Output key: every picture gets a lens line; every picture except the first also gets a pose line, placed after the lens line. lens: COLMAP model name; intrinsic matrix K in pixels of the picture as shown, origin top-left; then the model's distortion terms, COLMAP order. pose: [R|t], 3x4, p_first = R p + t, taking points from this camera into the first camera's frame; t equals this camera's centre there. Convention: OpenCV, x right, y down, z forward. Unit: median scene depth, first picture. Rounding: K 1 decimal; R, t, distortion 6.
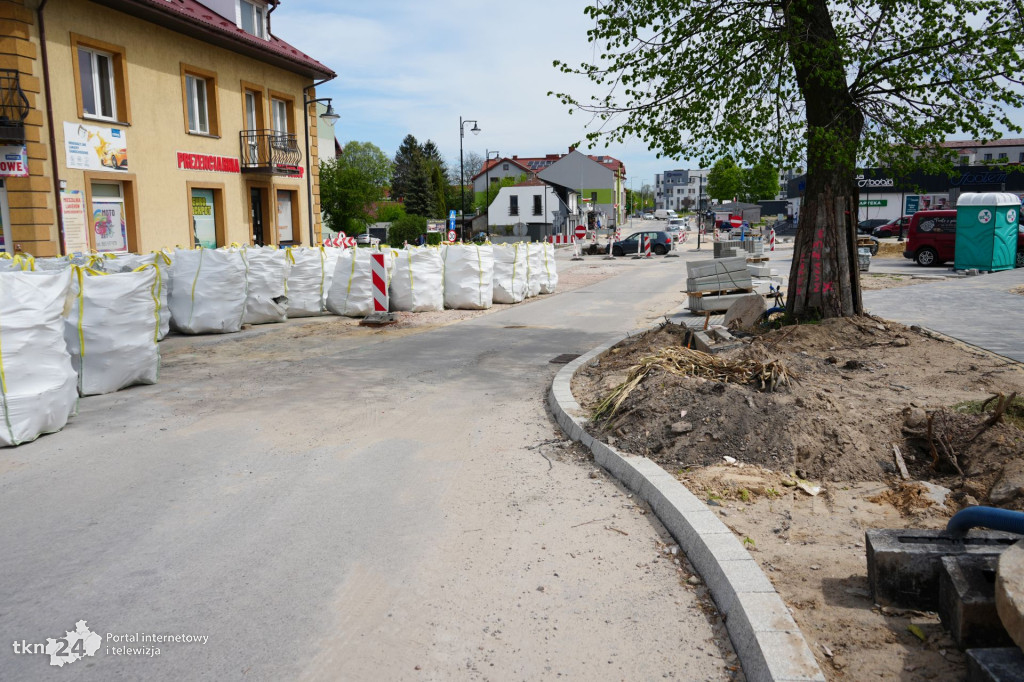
lens RADIAL K [[804.4, 0, 512.0], [0, 804.4, 341.0], [0, 0, 1]] dist [-0.008702, -0.000342]
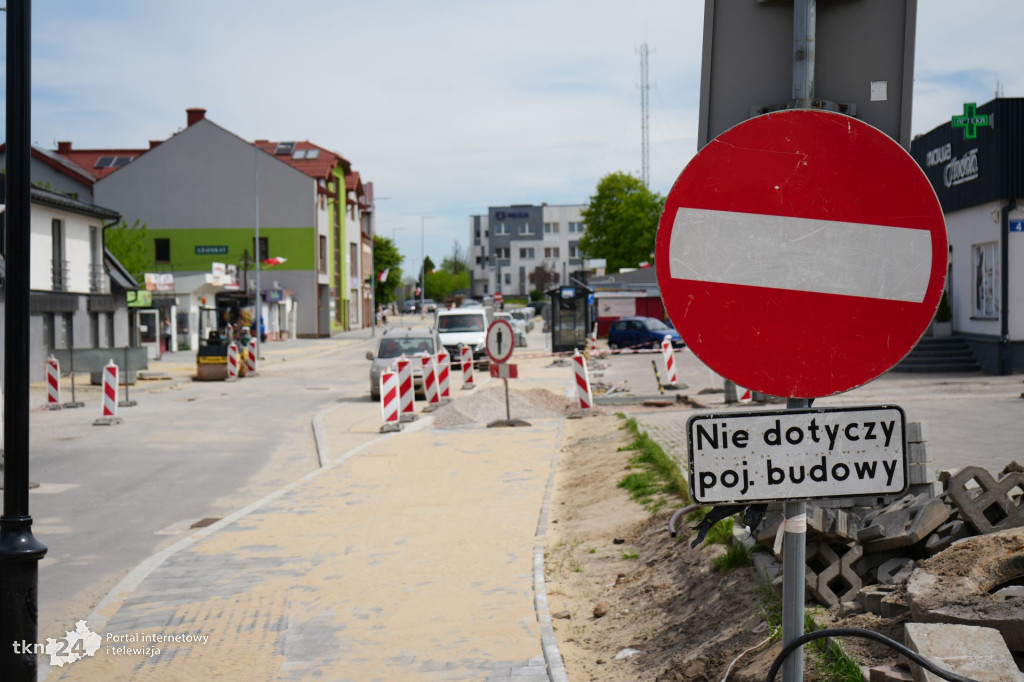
lens RADIAL K [[804.4, 0, 512.0], [0, 804.4, 341.0], [0, 0, 1]] dist [-0.008702, -0.000342]
pose [[0.993811, -0.000531, 0.111082, 0.152995], [0.014384, 0.992185, -0.123944, -0.083991], [-0.110148, 0.124775, 0.986052, 0.573017]]
